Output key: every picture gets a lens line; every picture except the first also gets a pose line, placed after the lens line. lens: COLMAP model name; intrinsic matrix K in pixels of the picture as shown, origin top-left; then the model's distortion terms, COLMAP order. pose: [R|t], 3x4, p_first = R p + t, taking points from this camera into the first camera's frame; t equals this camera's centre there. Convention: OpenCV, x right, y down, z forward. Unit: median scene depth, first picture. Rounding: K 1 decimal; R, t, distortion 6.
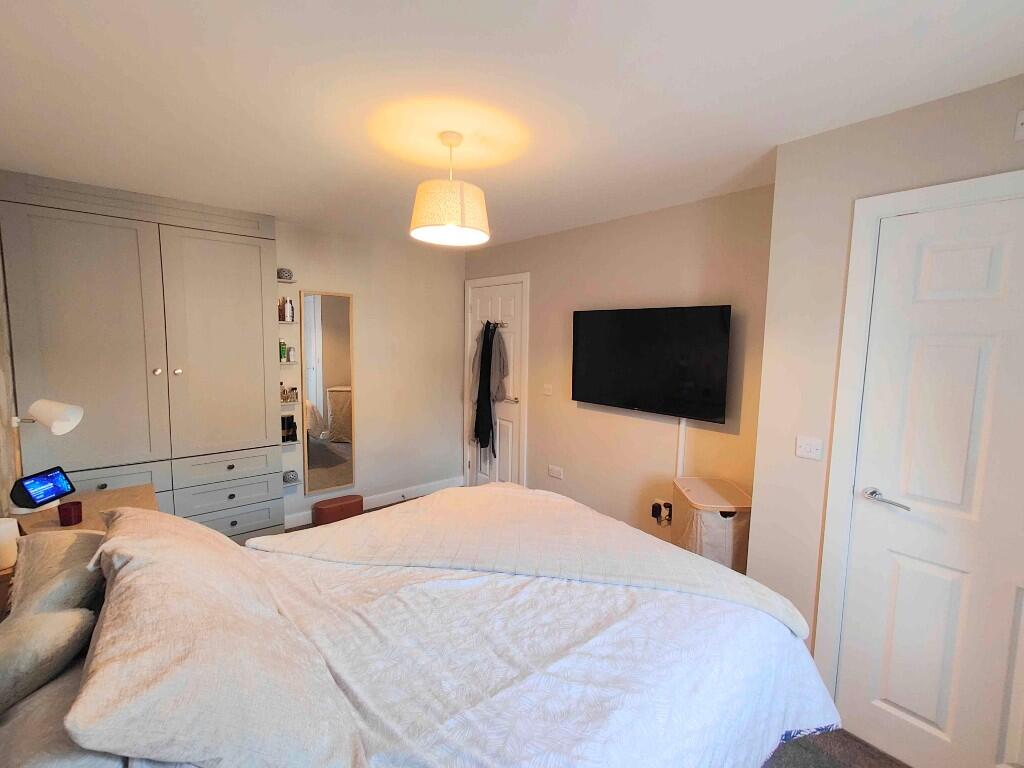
lens RADIAL K [[452.1, 0, 511.6], [0, 452.1, 384.0], [0, 0, 1]] dist [0.006810, -0.000066]
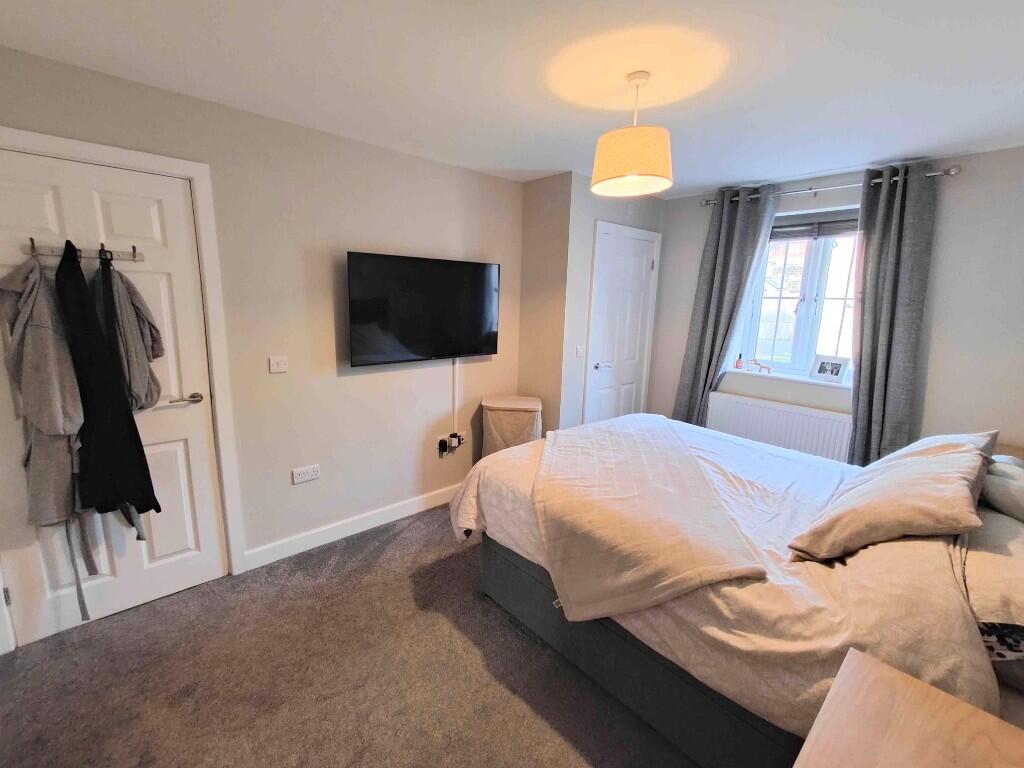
lens RADIAL K [[452.1, 0, 508.1], [0, 452.1, 381.8], [0, 0, 1]] dist [0.006810, -0.000066]
pose [[-0.040633, -0.204126, 0.978101, -0.596230], [0.080402, 0.975067, 0.206833, -0.073224], [-0.995934, 0.087045, -0.023208, 0.681519]]
